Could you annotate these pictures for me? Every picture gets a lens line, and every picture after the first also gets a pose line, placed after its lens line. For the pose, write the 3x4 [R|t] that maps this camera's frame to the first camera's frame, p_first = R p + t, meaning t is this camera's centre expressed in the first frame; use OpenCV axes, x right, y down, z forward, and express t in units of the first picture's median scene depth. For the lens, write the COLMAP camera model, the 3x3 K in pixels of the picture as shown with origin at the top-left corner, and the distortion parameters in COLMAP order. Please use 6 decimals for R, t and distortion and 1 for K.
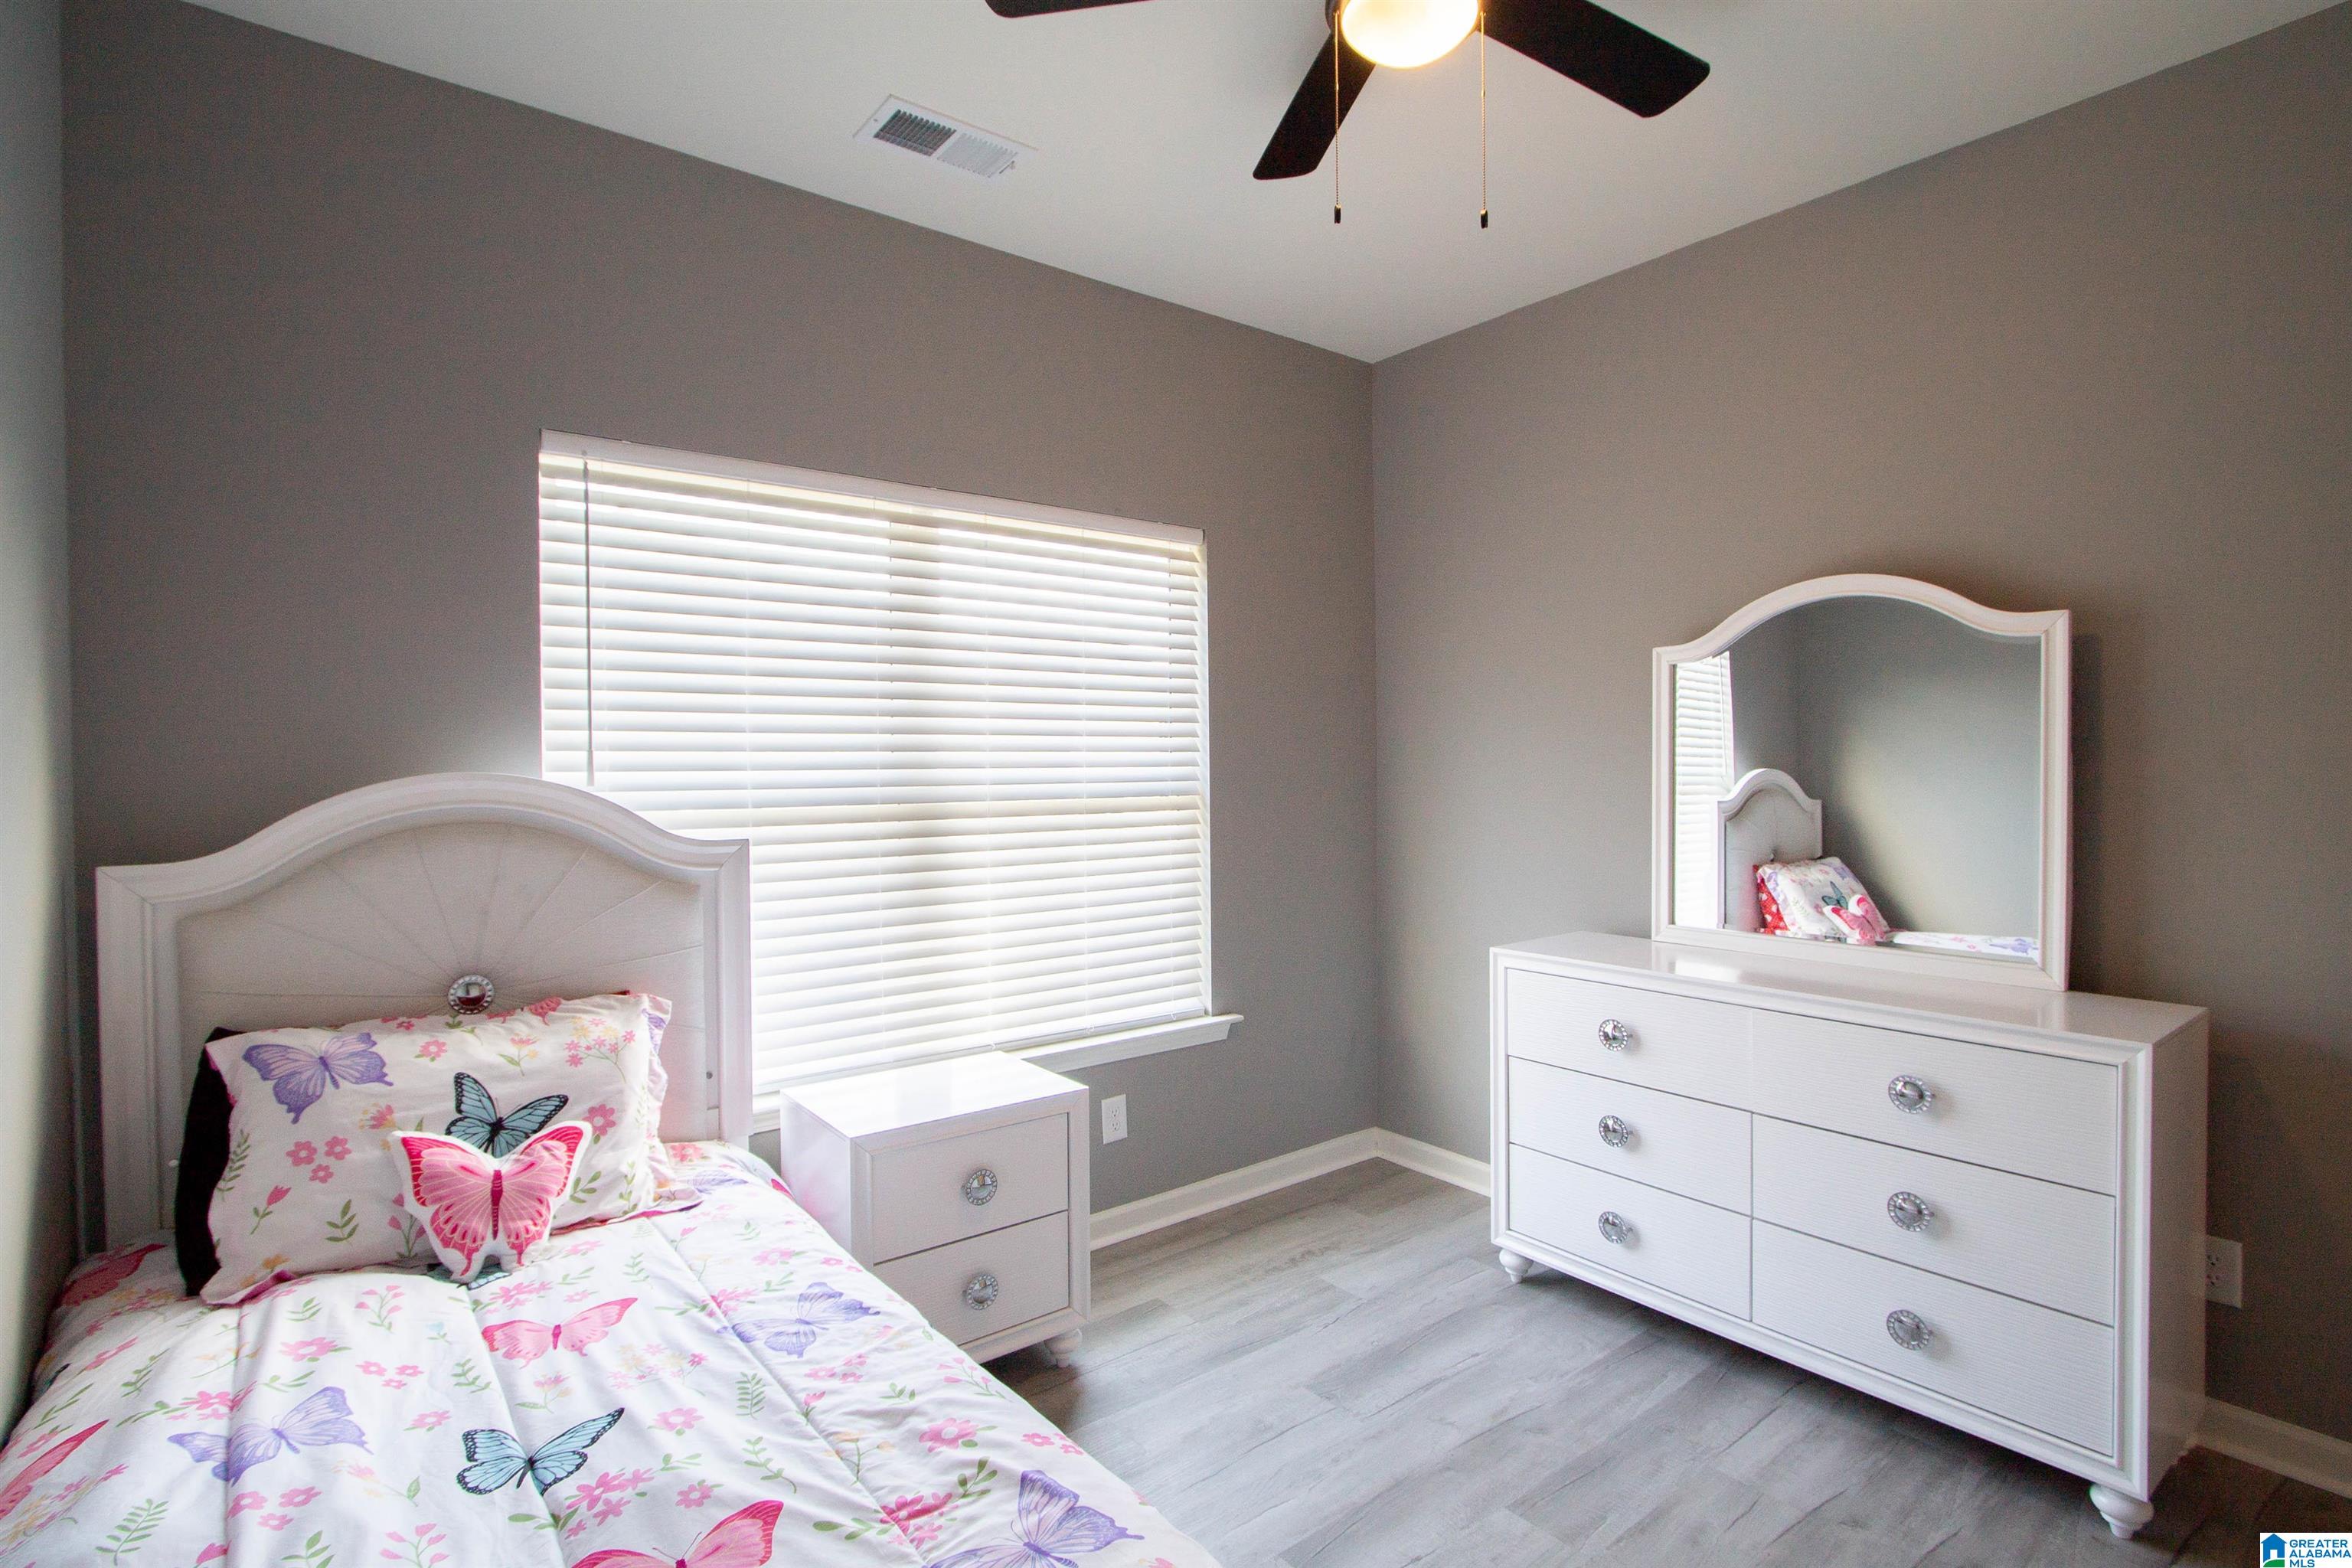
lens RADIAL K [[1118.8, 0, 1177.7], [0, 1118.8, 785.3], [0, 0, 1]] dist [-0.021062, 0.003194]
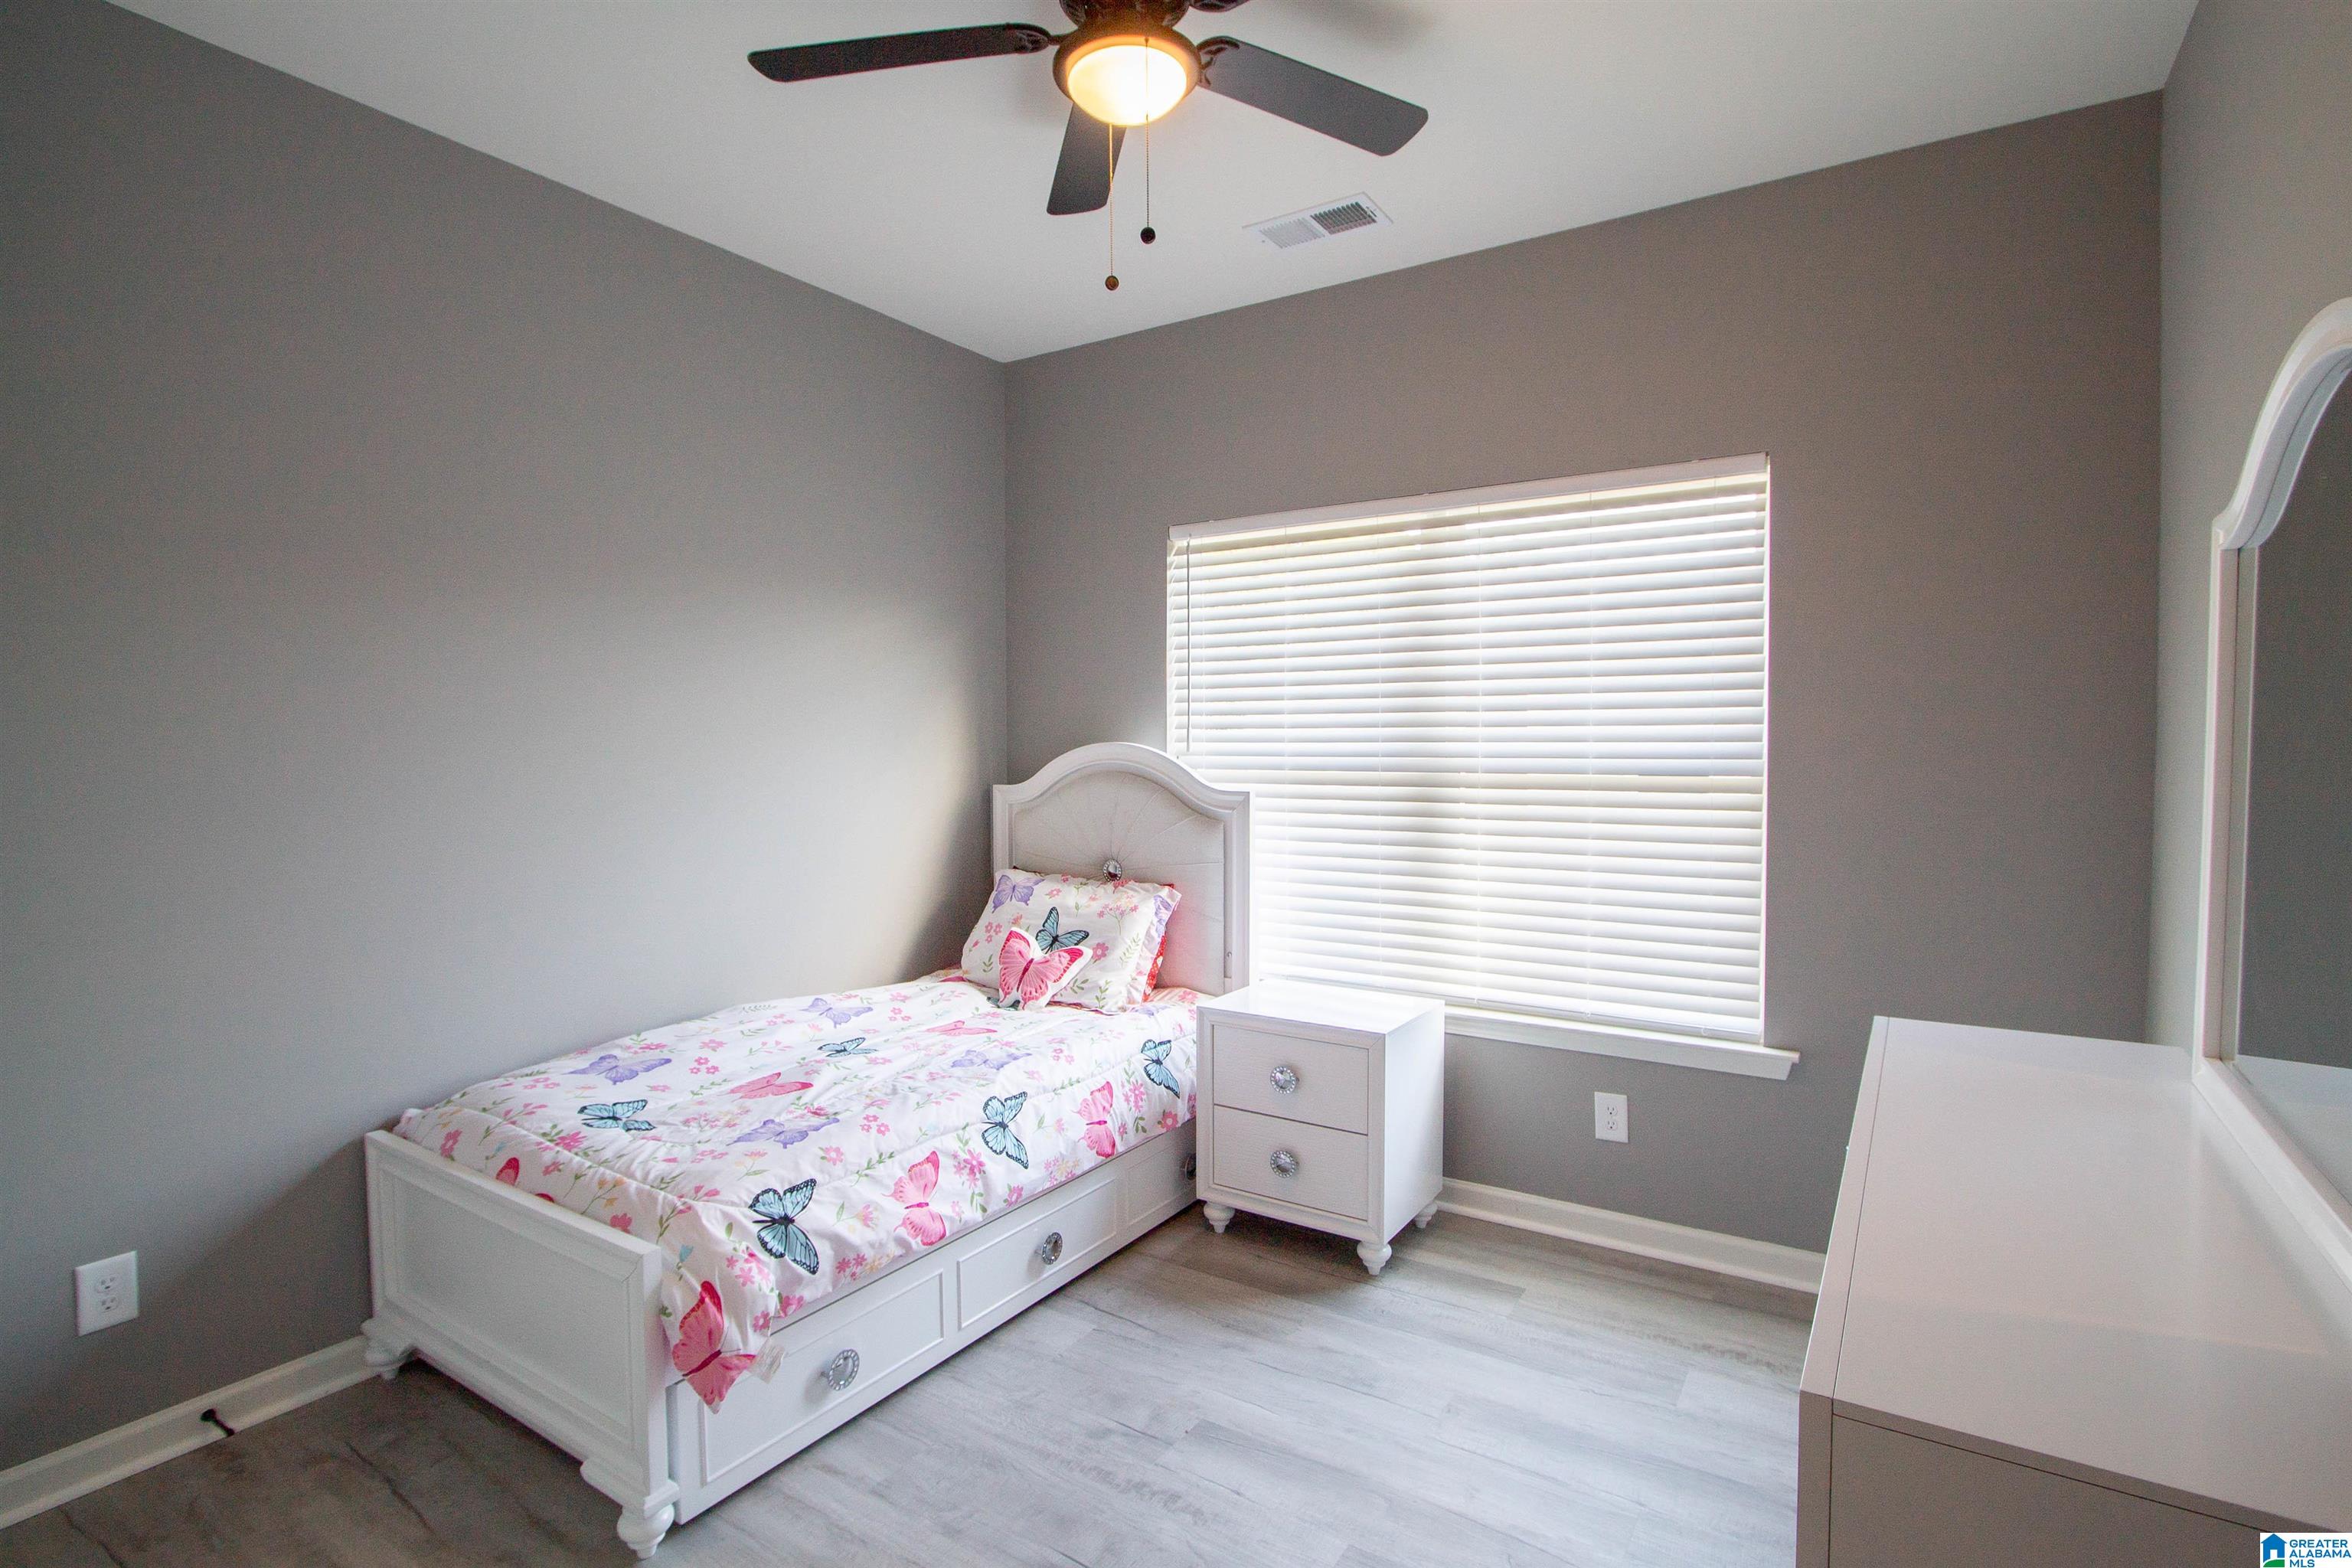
lens RADIAL K [[1118.8, 0, 1184.1], [0, 1118.8, 790.8], [0, 0, 1]] dist [-0.021062, 0.003194]
pose [[0.327387, 0.049413, -0.943598, 0.940308], [-0.012654, 0.998771, 0.047912, -0.019539], [0.944806, -0.003745, 0.327610, 0.484773]]
